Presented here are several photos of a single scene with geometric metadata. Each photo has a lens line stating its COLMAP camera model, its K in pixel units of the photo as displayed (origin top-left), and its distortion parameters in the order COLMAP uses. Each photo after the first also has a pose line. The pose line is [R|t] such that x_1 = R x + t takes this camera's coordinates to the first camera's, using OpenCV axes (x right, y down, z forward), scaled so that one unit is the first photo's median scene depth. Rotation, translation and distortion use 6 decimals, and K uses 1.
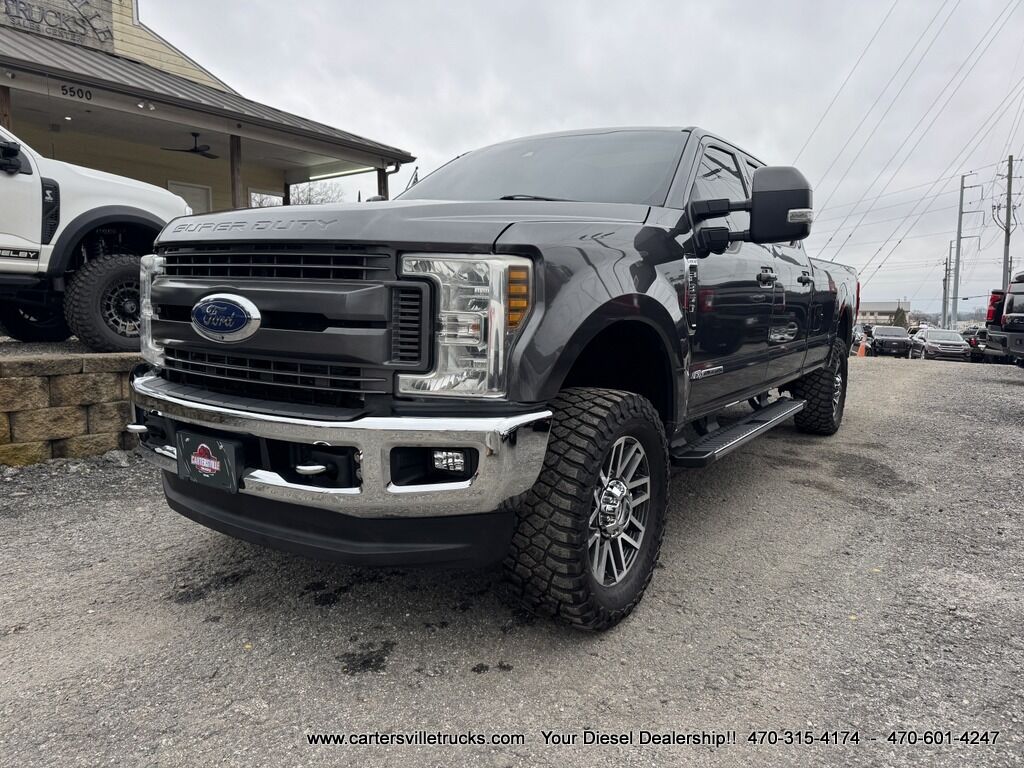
lens RADIAL K [[723.4, 0, 512.8], [0, 723.4, 382.6], [0, 0, 1]] dist [0.077555, -0.100487]
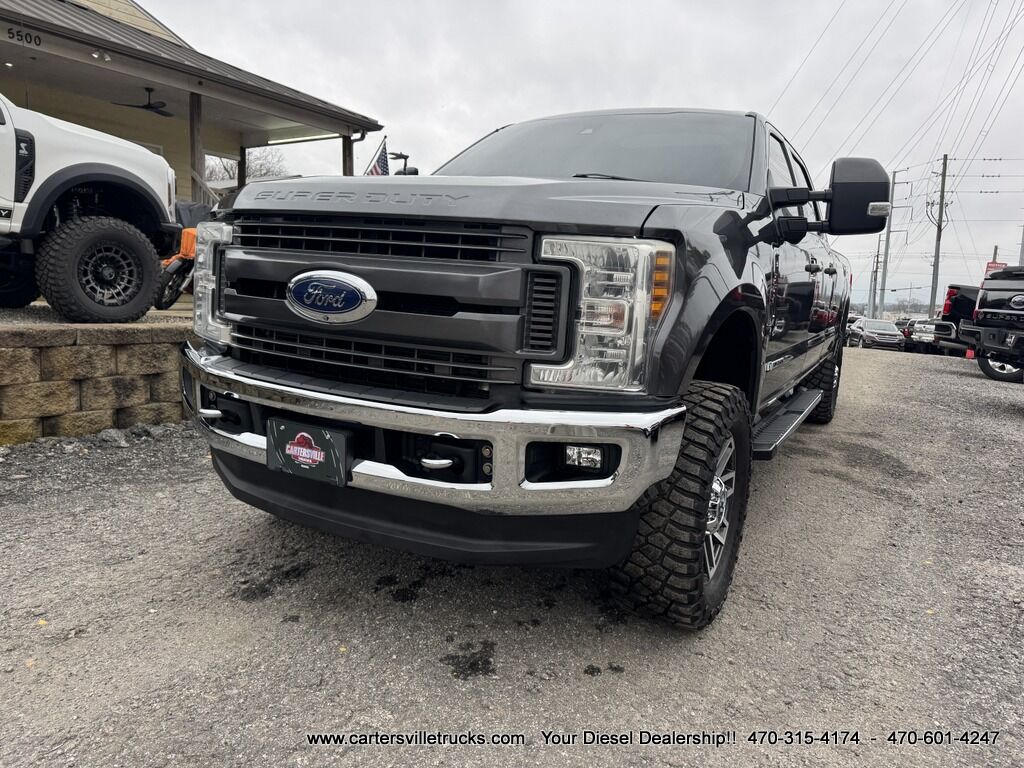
lens RADIAL K [[723.4, 0, 512.8], [0, 723.4, 382.6], [0, 0, 1]] dist [0.077555, -0.100487]
pose [[0.995785, 0.021941, 0.089060, -0.205174], [-0.024666, 0.999257, 0.029613, -0.011283], [-0.088344, -0.031685, 0.995586, 0.053281]]
